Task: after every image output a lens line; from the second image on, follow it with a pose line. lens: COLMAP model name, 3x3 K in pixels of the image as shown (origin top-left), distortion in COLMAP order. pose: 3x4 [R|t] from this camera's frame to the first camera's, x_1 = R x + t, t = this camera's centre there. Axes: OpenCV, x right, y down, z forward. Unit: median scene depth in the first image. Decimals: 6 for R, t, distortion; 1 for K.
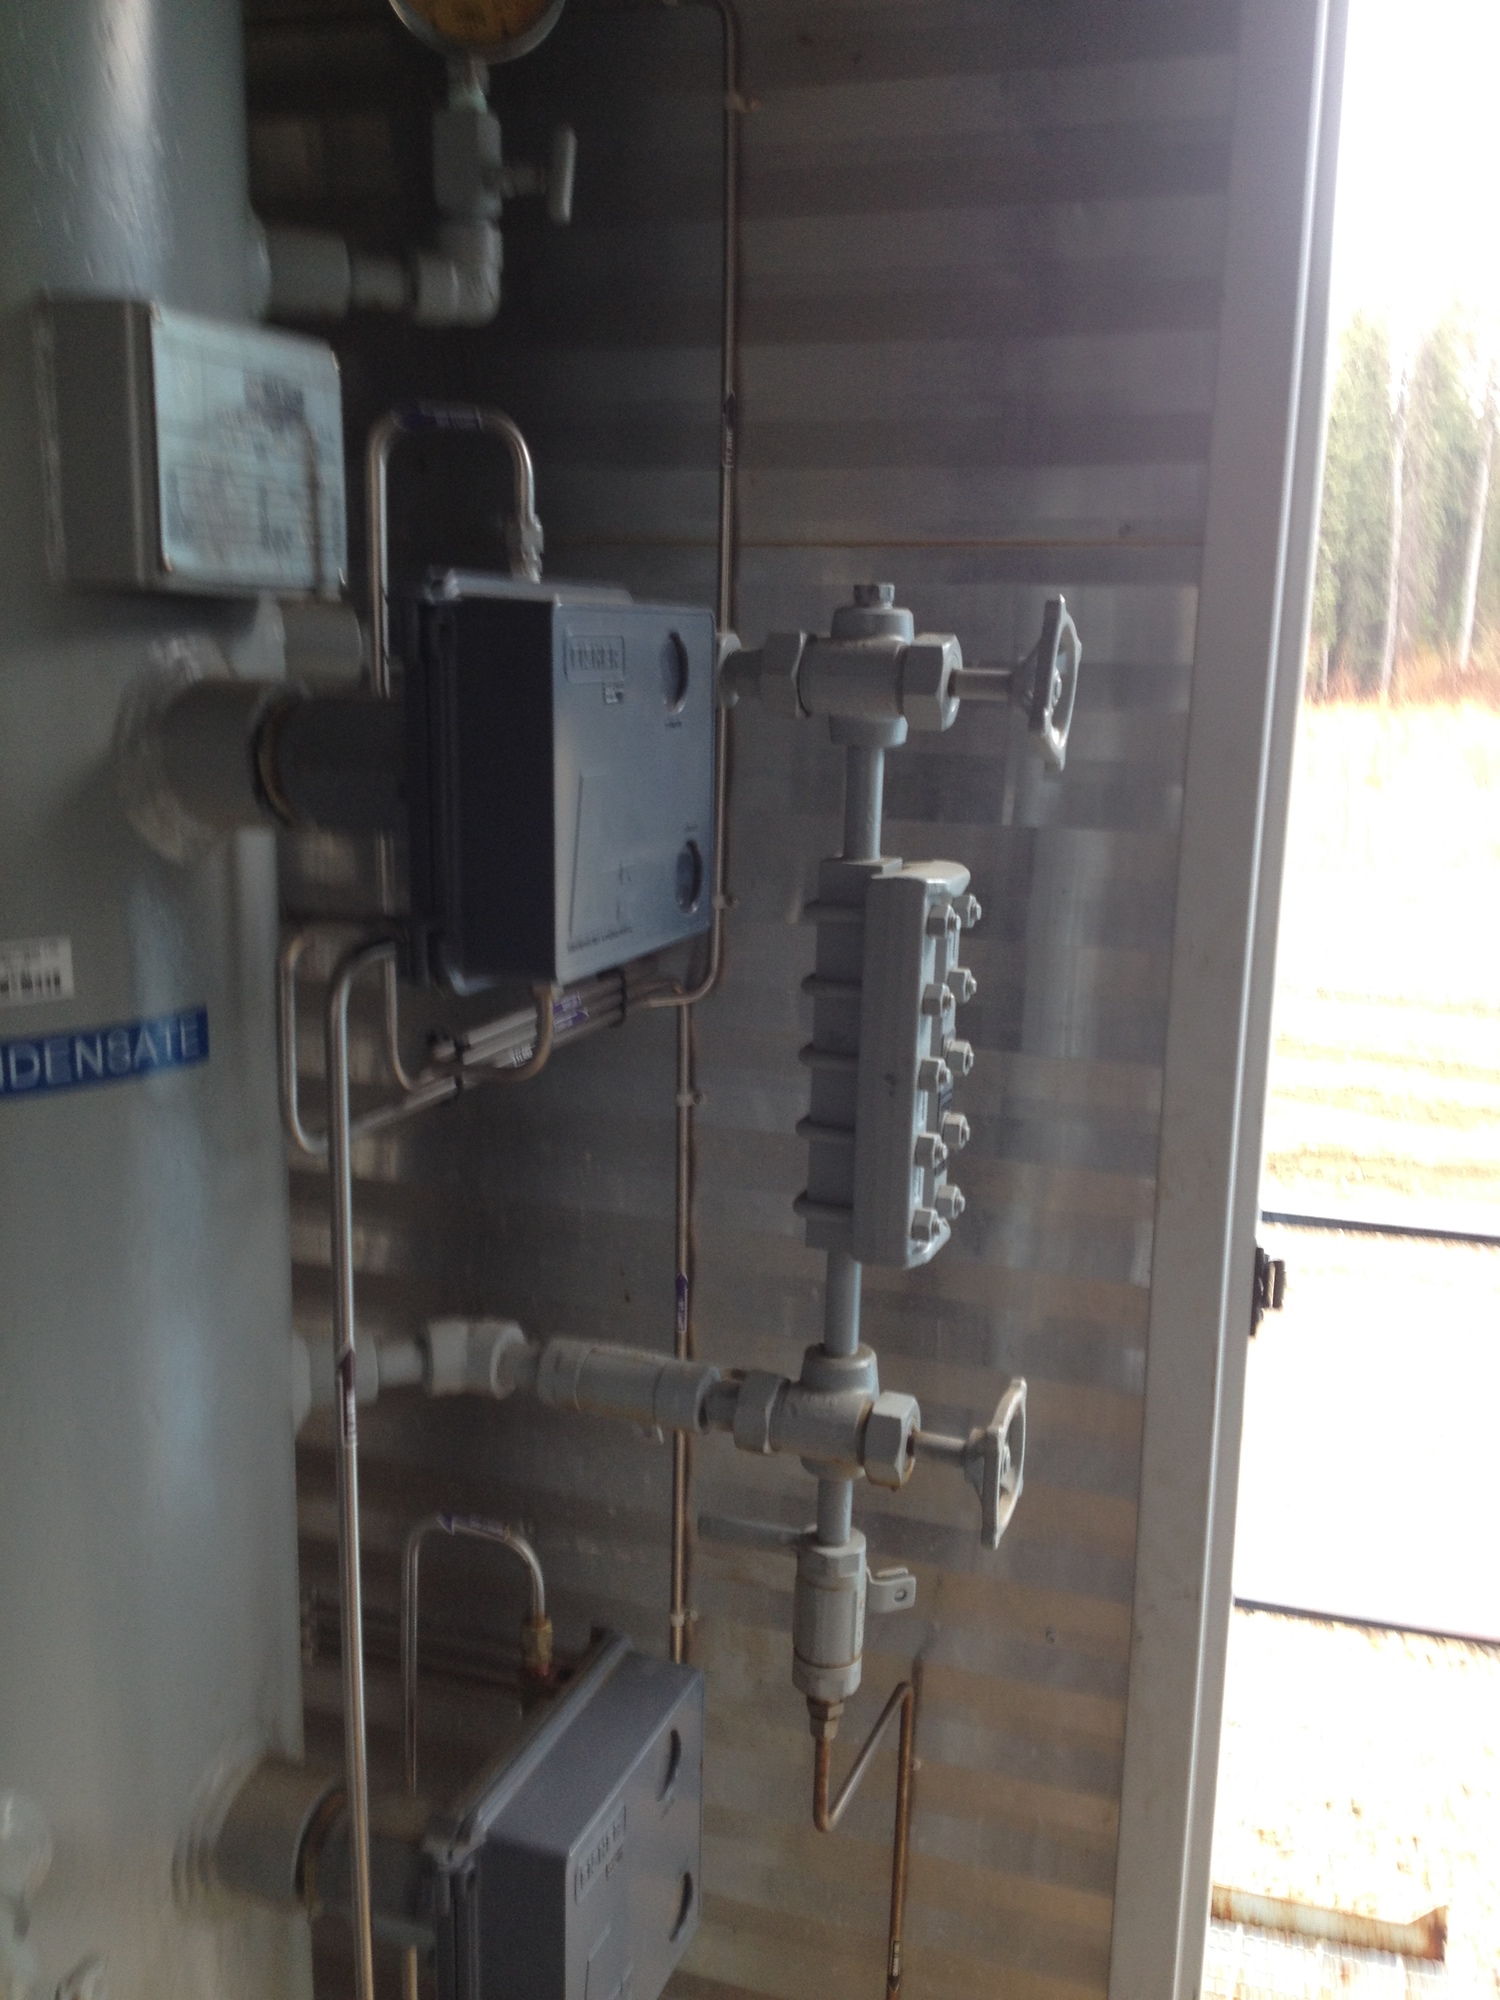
lens RADIAL K [[1814.9, 0, 762.6], [0, 1814.9, 1047.6], [0, 0, 1]] dist [0.065897, -0.064510]
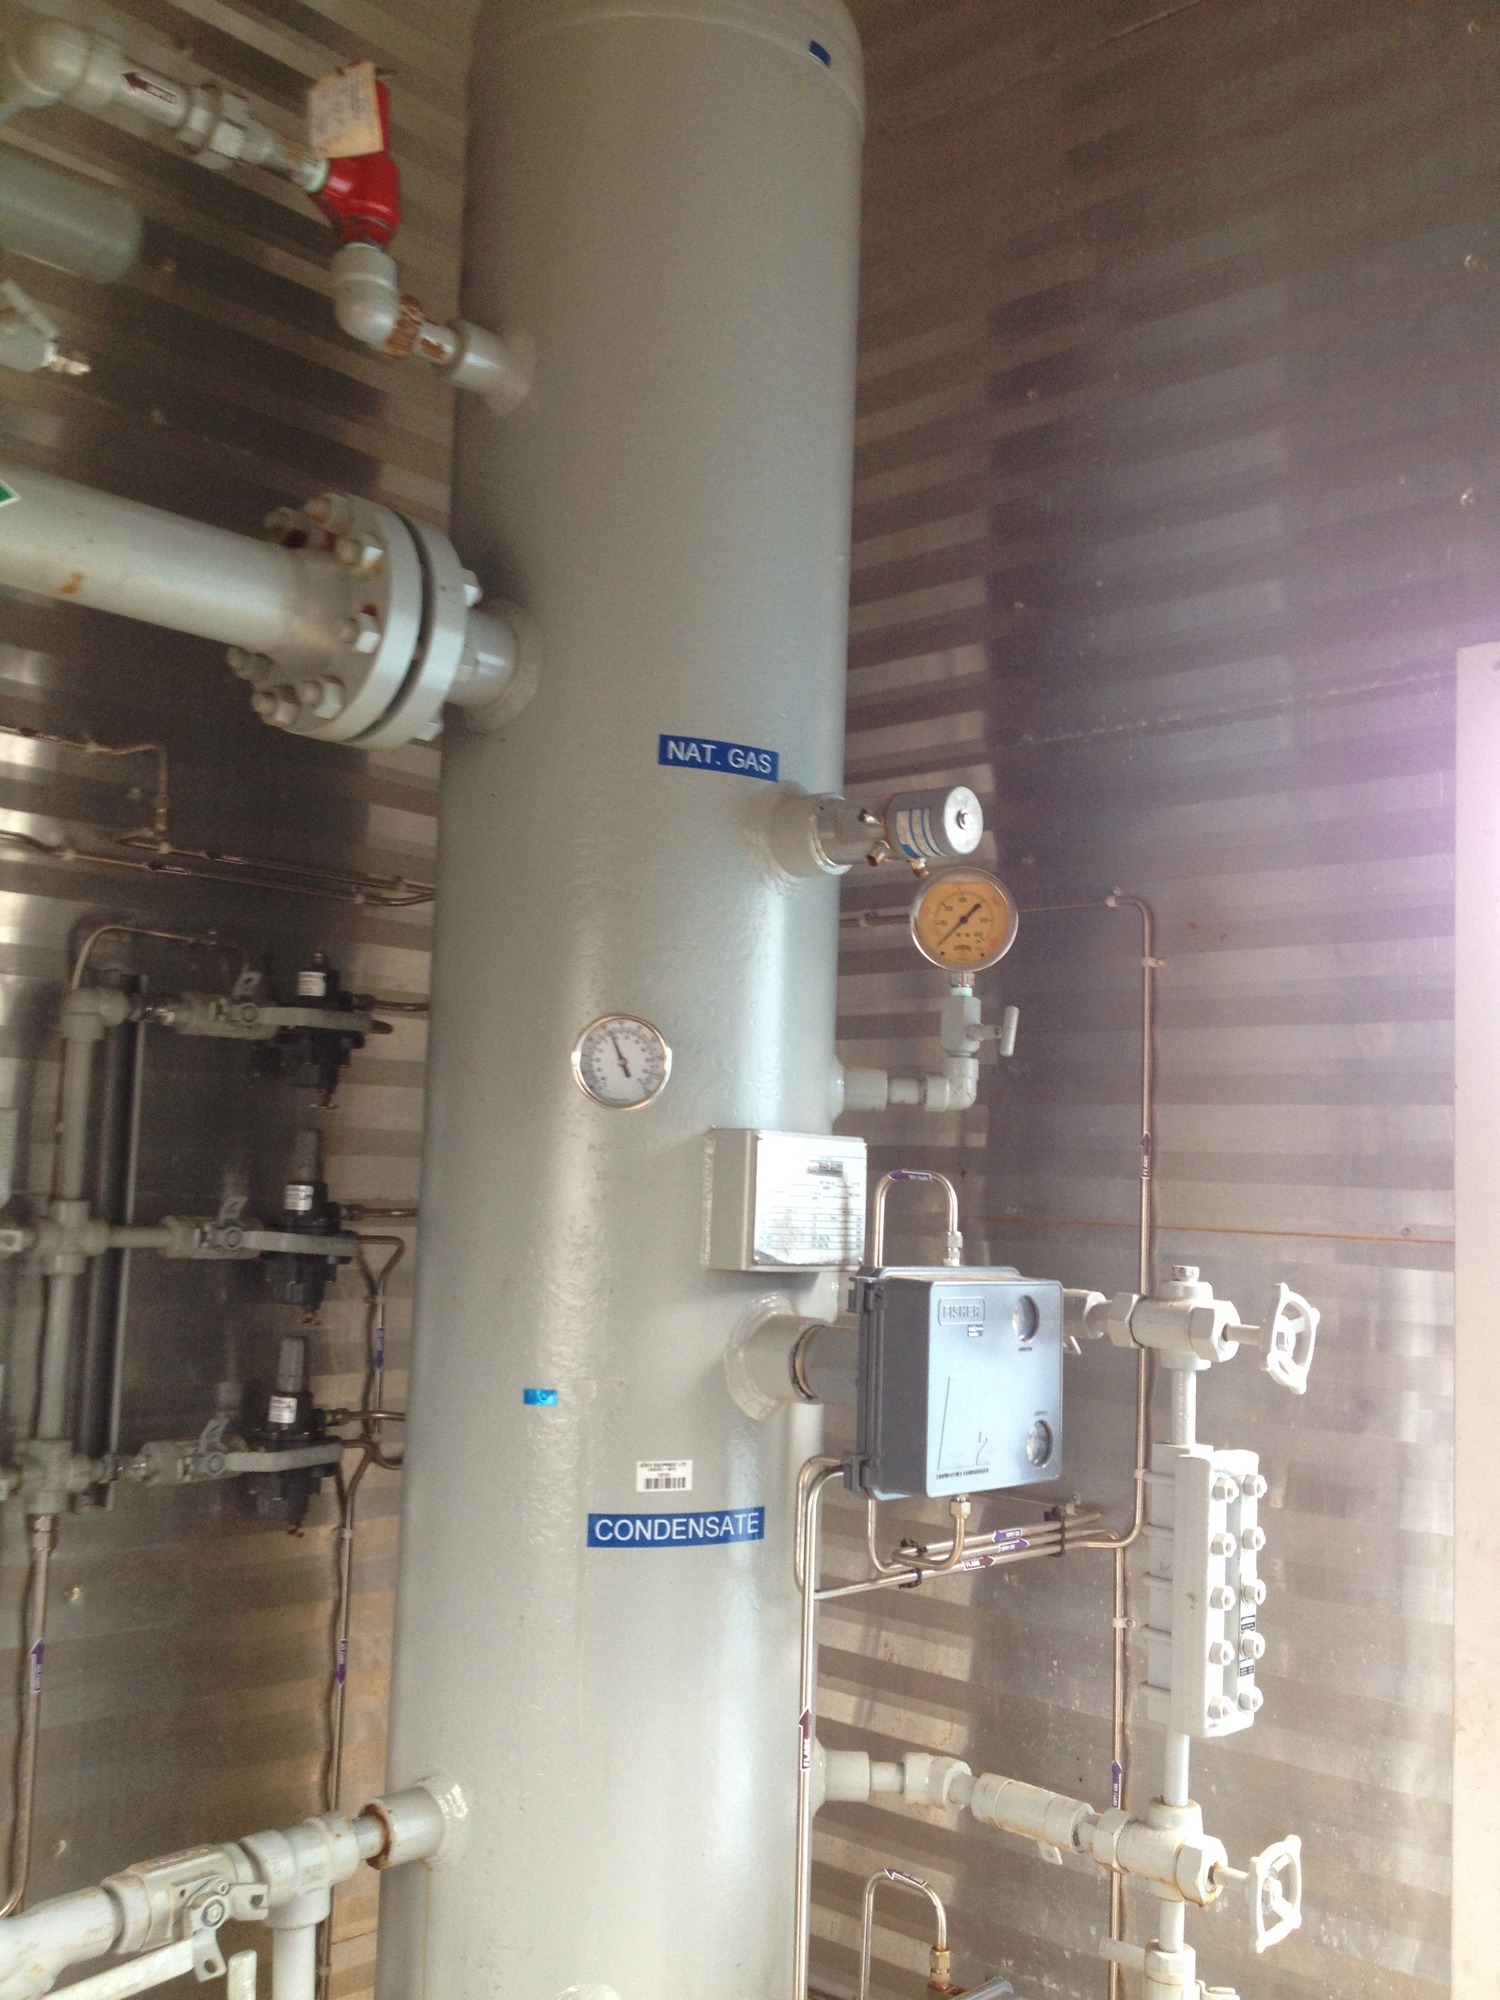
lens RADIAL K [[1903.6, 0, 740.9], [0, 1903.6, 1032.6], [0, 0, 1]] dist [0.029574, 0.000000]
pose [[0.918289, -0.028591, -0.394876, 0.373973], [-0.098126, 0.949832, -0.296967, 0.084237], [0.383557, 0.311450, 0.869415, -0.667336]]
